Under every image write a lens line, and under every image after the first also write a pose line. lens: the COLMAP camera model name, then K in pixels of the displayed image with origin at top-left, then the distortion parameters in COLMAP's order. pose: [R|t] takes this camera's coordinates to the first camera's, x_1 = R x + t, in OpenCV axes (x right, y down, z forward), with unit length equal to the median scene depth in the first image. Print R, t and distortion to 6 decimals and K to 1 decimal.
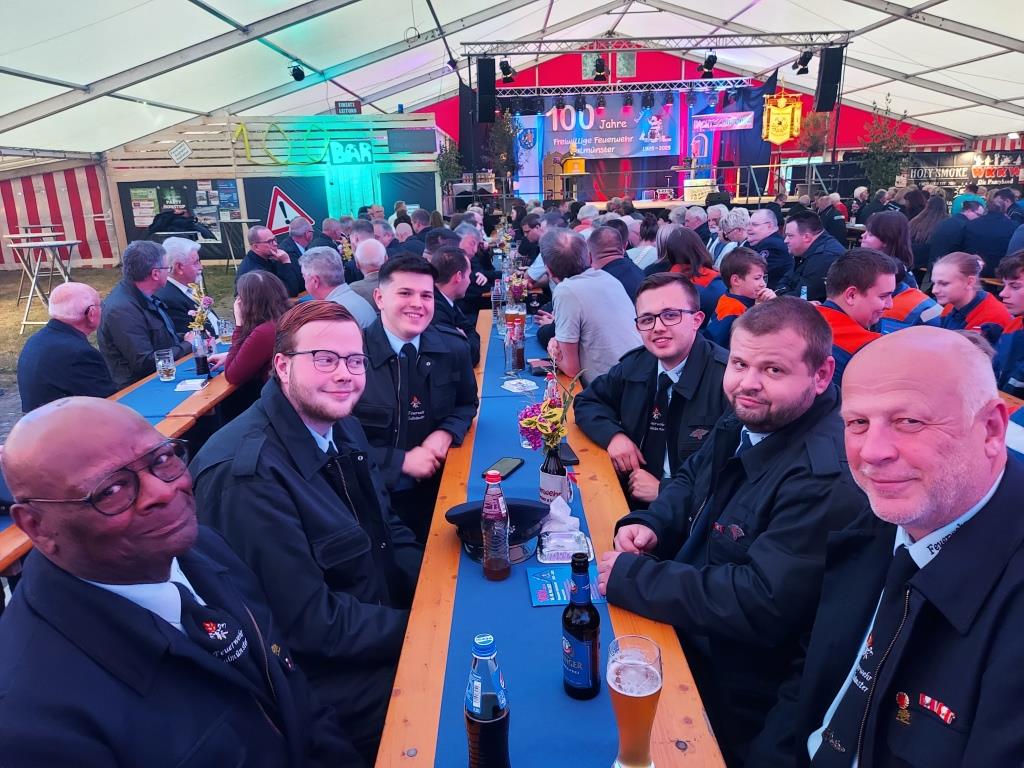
lens RADIAL K [[739.1, 0, 505.8], [0, 739.1, 391.3], [0, 0, 1]] dist [0.065930, -0.061206]
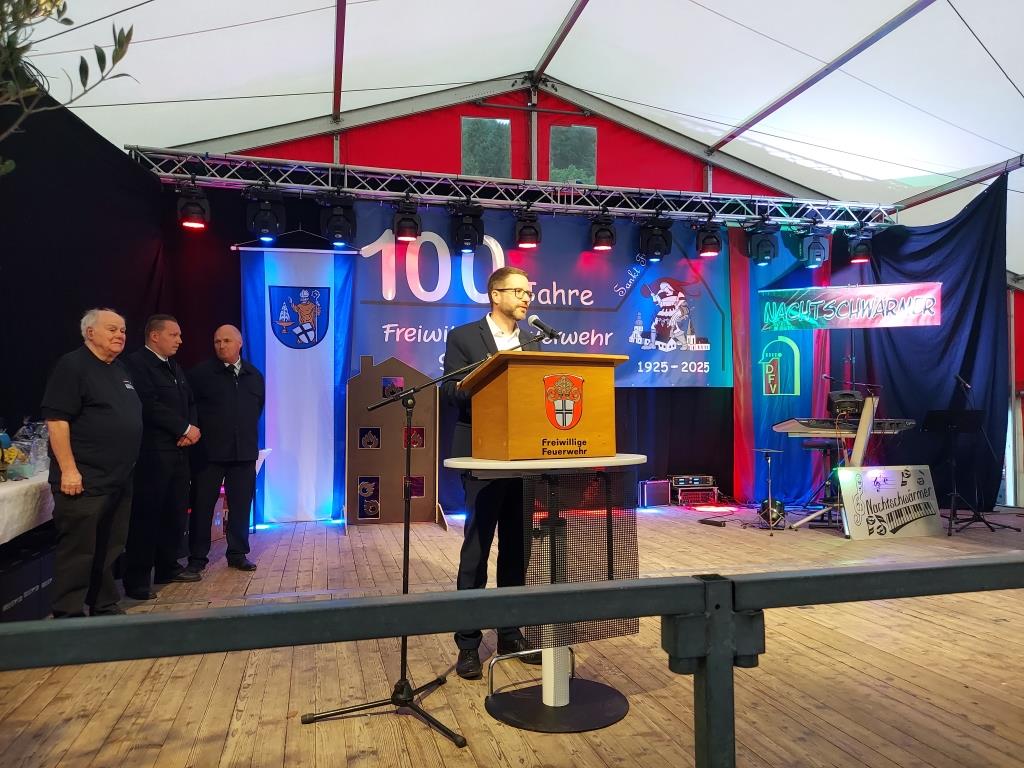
lens RADIAL K [[739.1, 0, 505.8], [0, 739.1, 391.3], [0, 0, 1]] dist [0.065930, -0.061206]
pose [[0.967541, 0.038513, 0.249763, 0.036799], [0.038406, 0.954431, -0.295951, -0.215441], [-0.249780, 0.295937, 0.921972, 0.703670]]
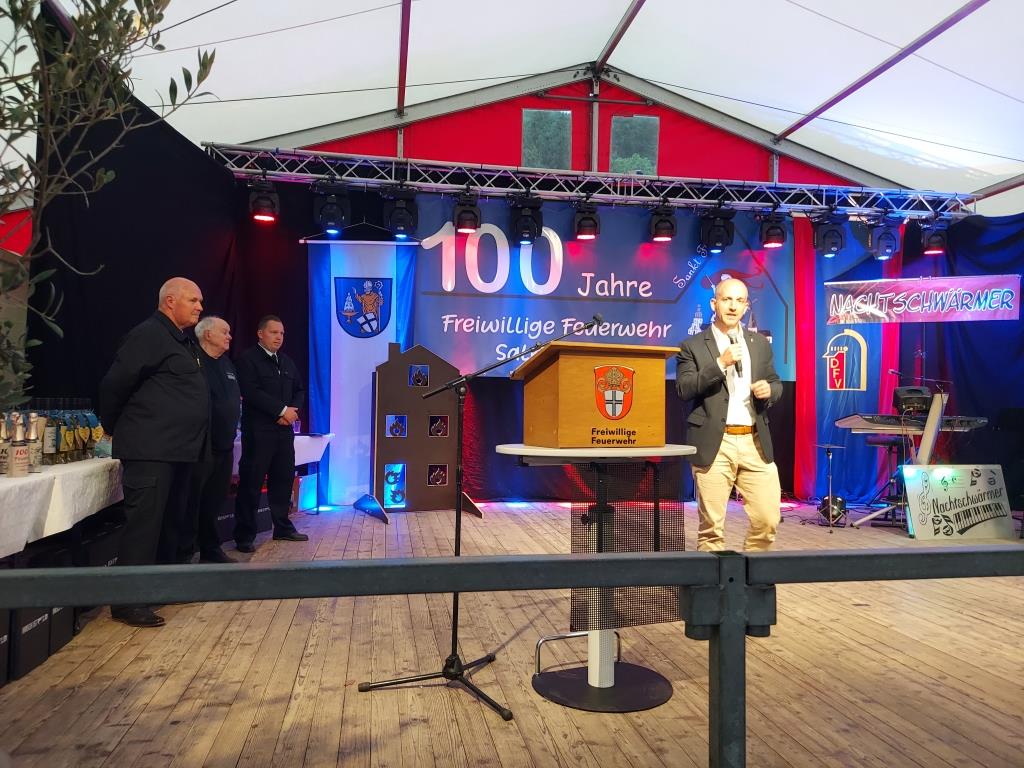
lens RADIAL K [[739.1, 0, 505.8], [0, 739.1, 391.3], [0, 0, 1]] dist [0.065930, -0.061206]
pose [[0.983711, 0.050800, 0.172432, 0.037231], [0.000605, 0.958296, -0.285775, -0.214119], [-0.179758, 0.281225, 0.942656, 0.700094]]
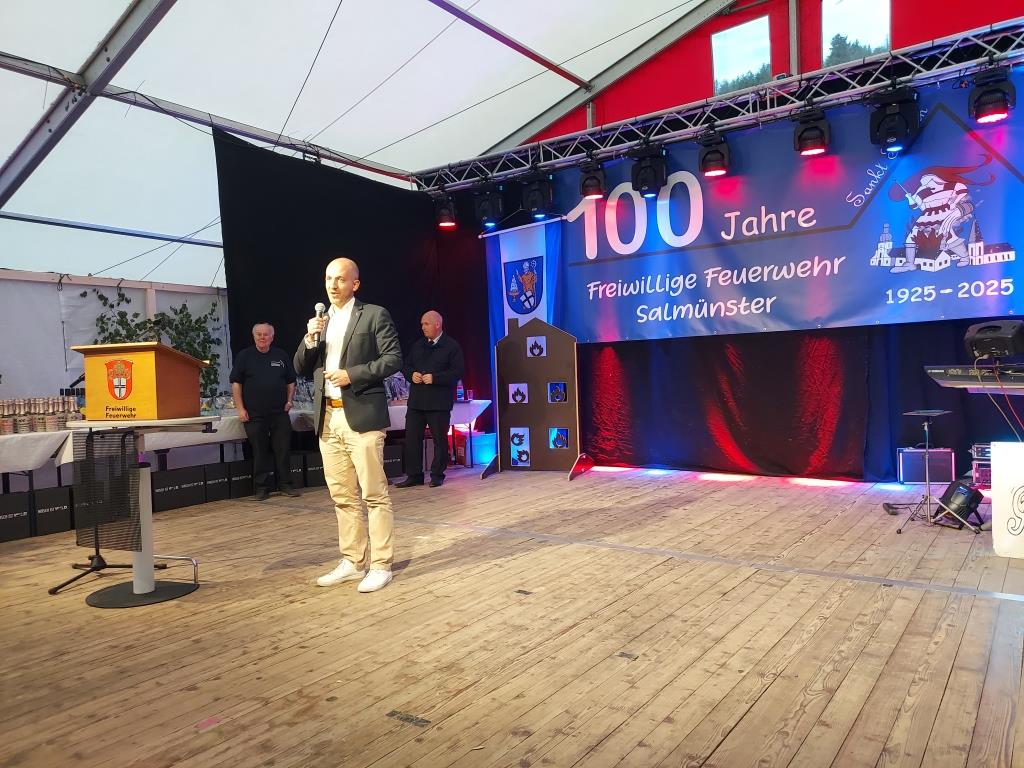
lens RADIAL K [[739.1, 0, 505.8], [0, 739.1, 391.3], [0, 0, 1]] dist [0.065930, -0.061206]
pose [[0.811264, 0.022470, -0.584248, 0.232663], [-0.148694, 0.974336, -0.168998, -0.230046], [0.565456, 0.223976, 0.793784, 0.727348]]
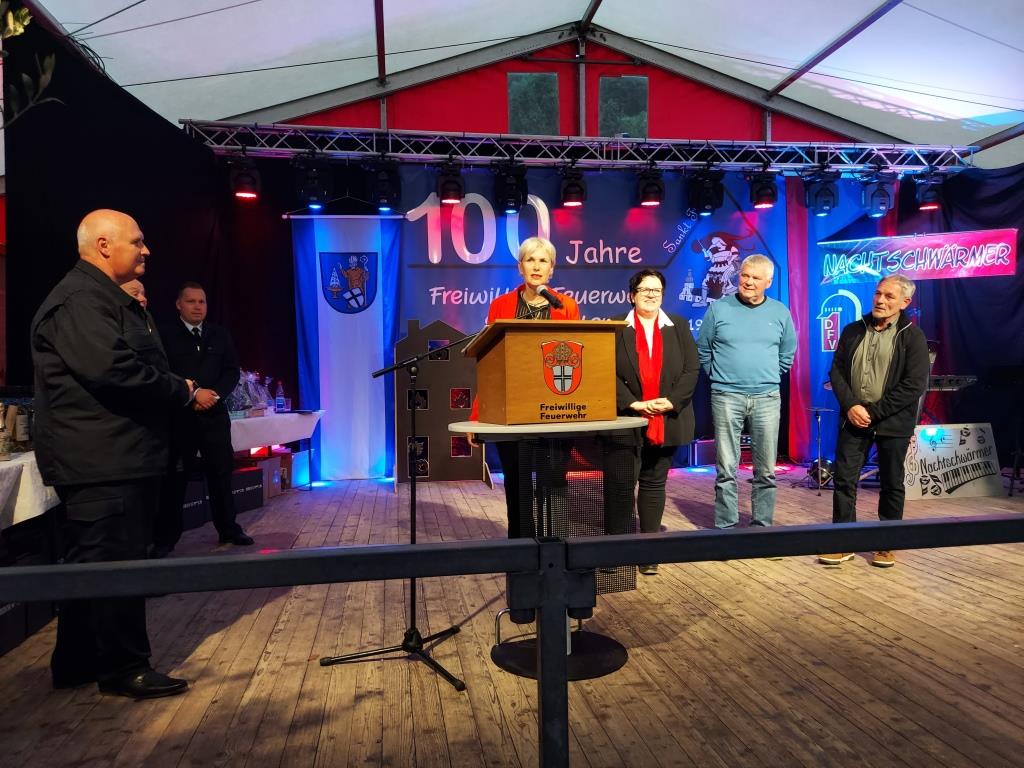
lens RADIAL K [[742.9, 0, 506.9], [0, 742.9, 390.7], [0, 0, 1]] dist [0.061537, -0.056125]
pose [[0.987168, 0.016091, 0.158875, 0.046625], [0.023598, 0.969286, -0.244800, -0.215140], [-0.157935, 0.245408, 0.956468, 0.696728]]
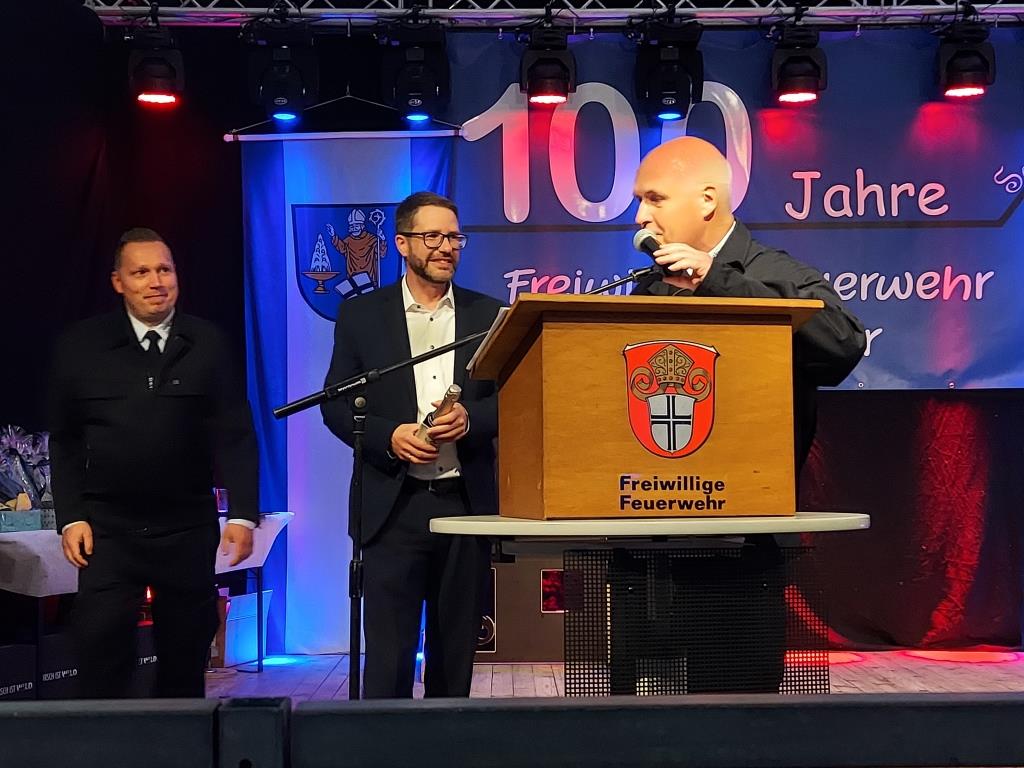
lens RADIAL K [[1476.6, 0, 496.9], [0, 1476.6, 395.8], [0, 0, 1]] dist [0.069343, -0.051407]
pose [[0.999551, 0.028063, 0.010537, 0.059917], [-0.023451, 0.951012, -0.308262, -0.213637], [-0.018672, 0.307876, 0.951243, 0.703478]]
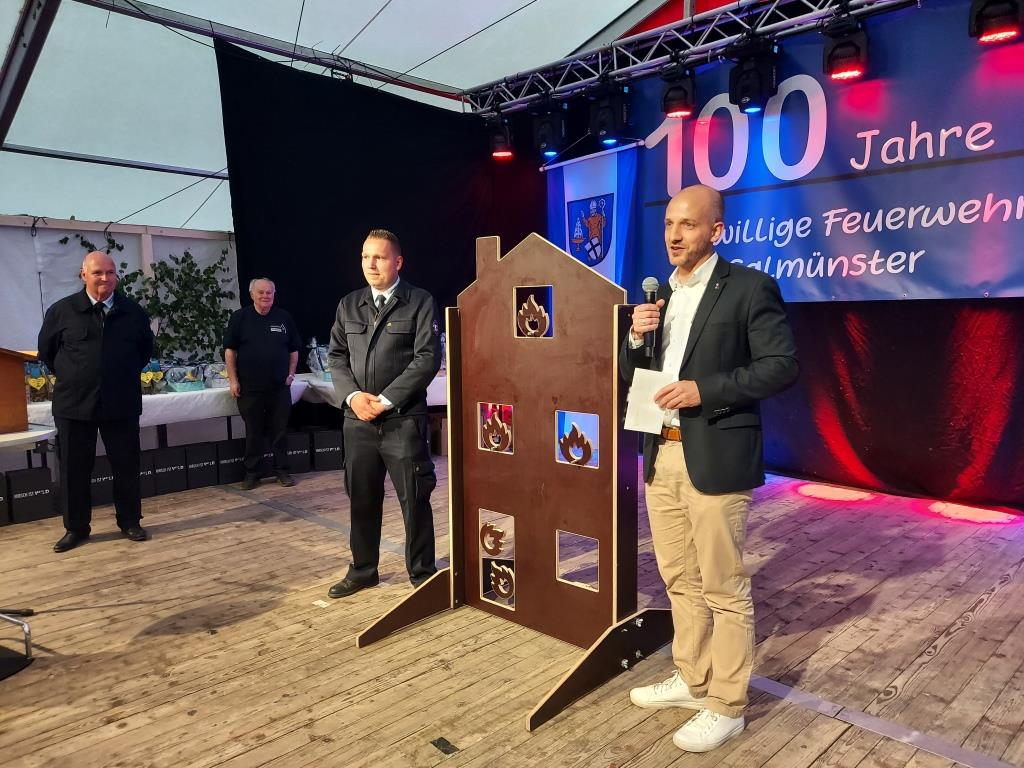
lens RADIAL K [[742.9, 0, 506.9], [0, 742.9, 390.7], [0, 0, 1]] dist [0.061537, -0.056125]
pose [[0.706504, 0.100048, -0.700601, 0.216558], [-0.198977, 0.978105, -0.060977, -0.256429], [0.679161, 0.182485, 0.710943, 0.787614]]
